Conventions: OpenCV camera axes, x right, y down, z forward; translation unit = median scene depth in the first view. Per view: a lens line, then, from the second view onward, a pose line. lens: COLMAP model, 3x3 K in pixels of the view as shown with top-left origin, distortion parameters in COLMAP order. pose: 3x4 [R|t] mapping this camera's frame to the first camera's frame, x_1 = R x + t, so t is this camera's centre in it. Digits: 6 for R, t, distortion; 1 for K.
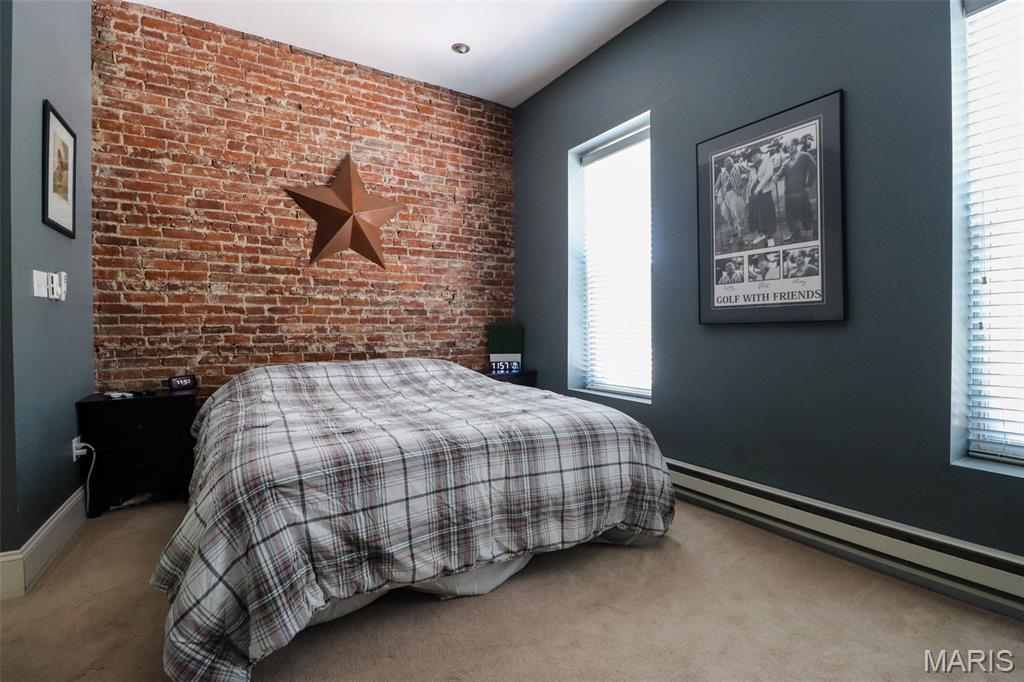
lens RADIAL K [[478.2, 0, 516.9], [0, 478.2, 329.2], [0, 0, 1]] dist [0.000816, -0.014045]
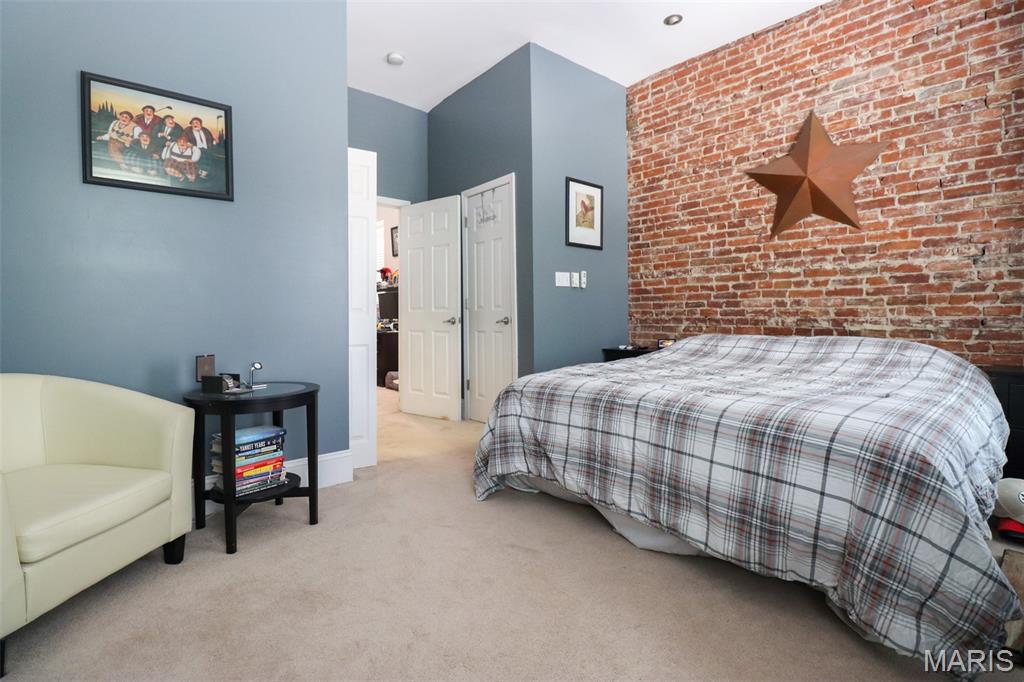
lens RADIAL K [[478.2, 0, 516.9], [0, 478.2, 329.2], [0, 0, 1]] dist [0.000816, -0.014045]
pose [[0.170275, 0.031496, -0.984893, 0.483672], [-0.001882, 0.999498, 0.031637, 0.024127], [0.985395, -0.003533, 0.170249, 0.301657]]
